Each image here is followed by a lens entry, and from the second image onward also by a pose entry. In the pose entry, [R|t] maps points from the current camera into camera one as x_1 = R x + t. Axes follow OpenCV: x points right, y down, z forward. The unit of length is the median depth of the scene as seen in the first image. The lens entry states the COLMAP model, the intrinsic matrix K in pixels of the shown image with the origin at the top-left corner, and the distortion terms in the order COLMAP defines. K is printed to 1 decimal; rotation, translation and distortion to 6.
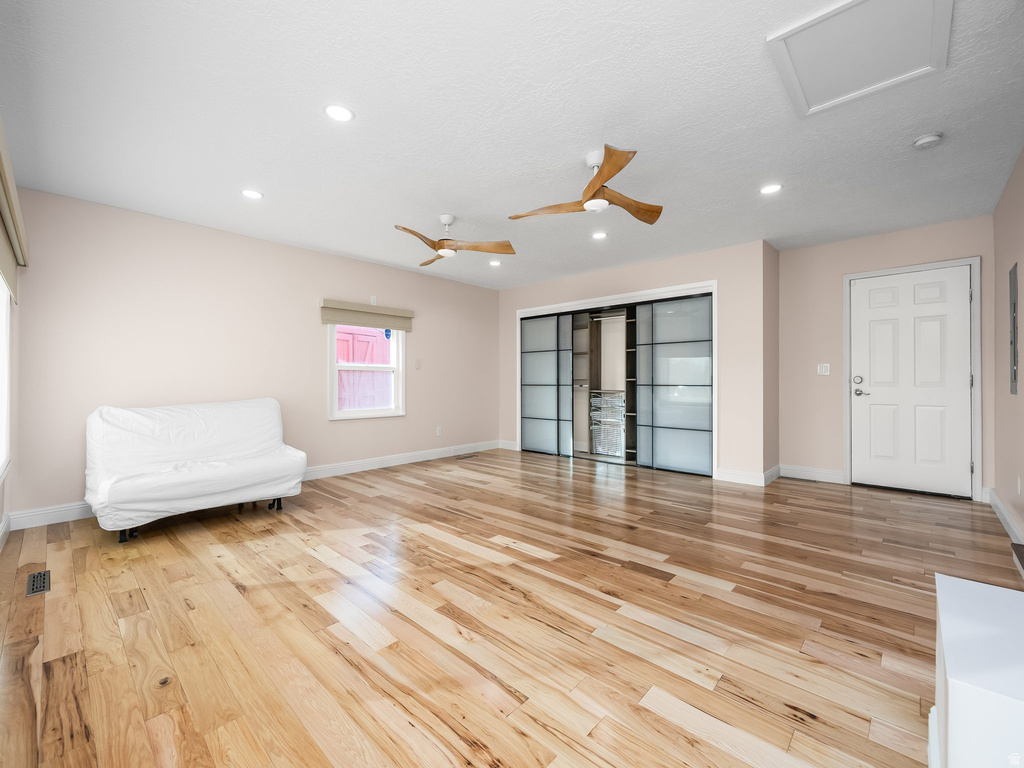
lens RADIAL K [[429.6, 0, 508.6], [0, 429.6, 390.8], [0, 0, 1]] dist [0.003314, 0.000120]
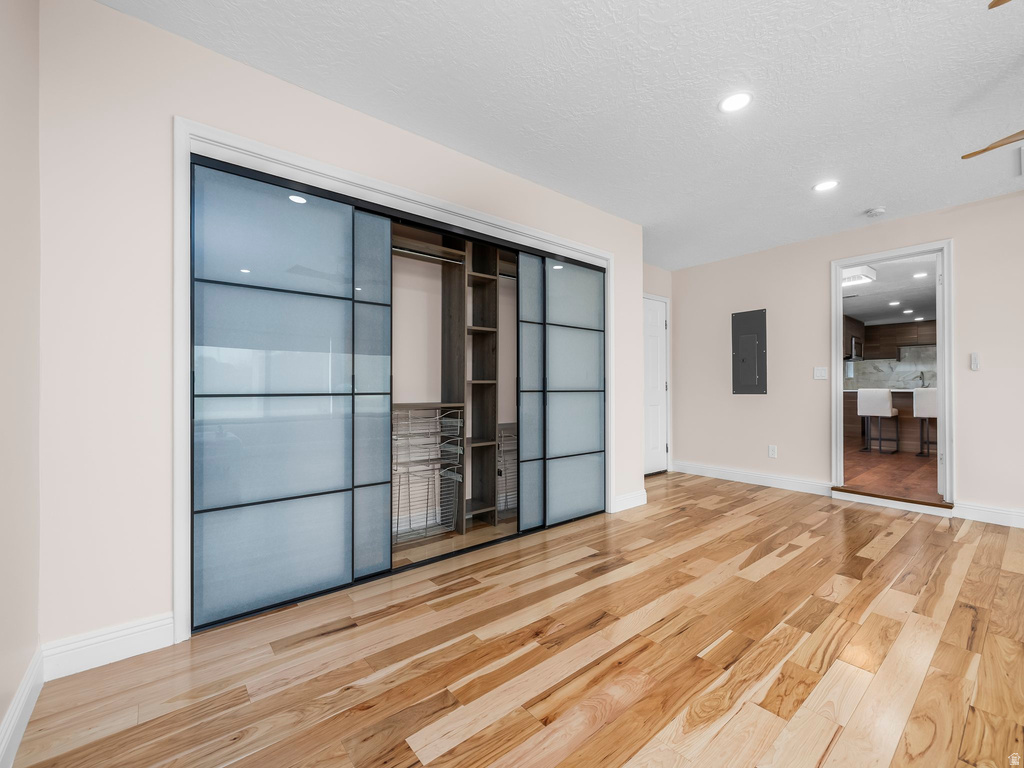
lens RADIAL K [[429.6, 0, 508.6], [0, 429.6, 390.8], [0, 0, 1]] dist [0.003314, 0.000120]
pose [[0.144228, -0.001317, 0.989544, -0.399672], [0.026471, 0.999646, -0.002528, -0.019082], [-0.989190, 0.026559, 0.144212, 1.399643]]
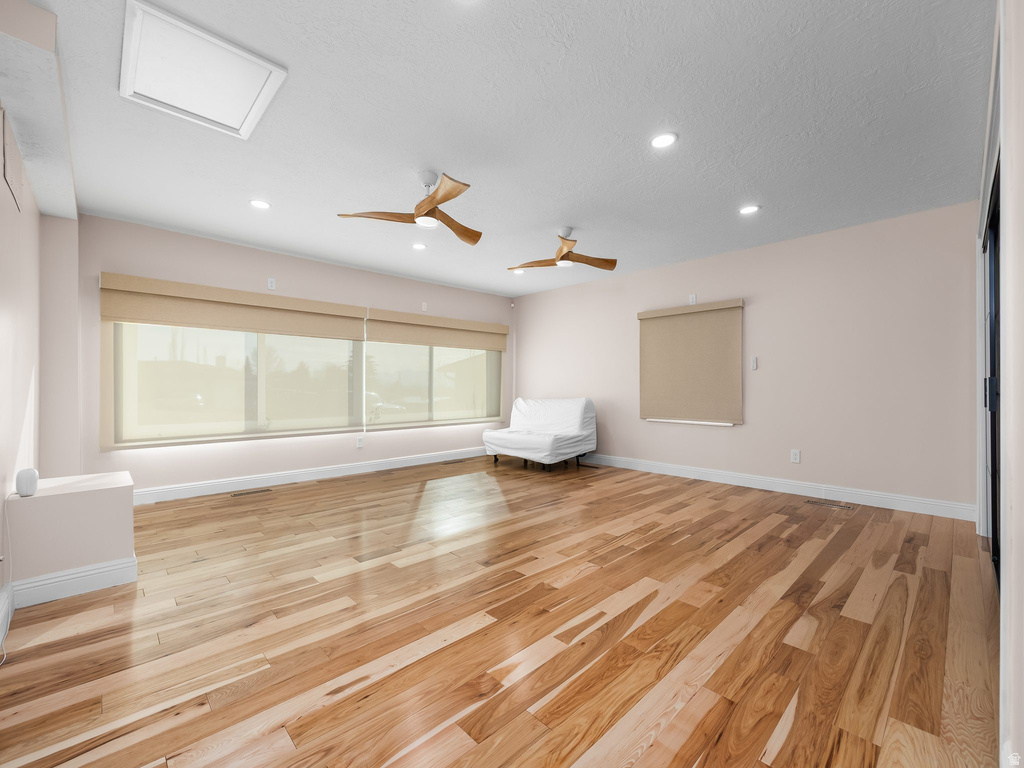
lens RADIAL K [[437.2, 0, 506.8], [0, 437.2, 386.3], [0, 0, 1]] dist [-0.000627, -0.000397]
pose [[-0.065613, -0.001218, -0.997844, 0.977309], [-0.025561, 0.999673, 0.000460, -0.013593], [0.997518, 0.025536, -0.065623, 0.957741]]
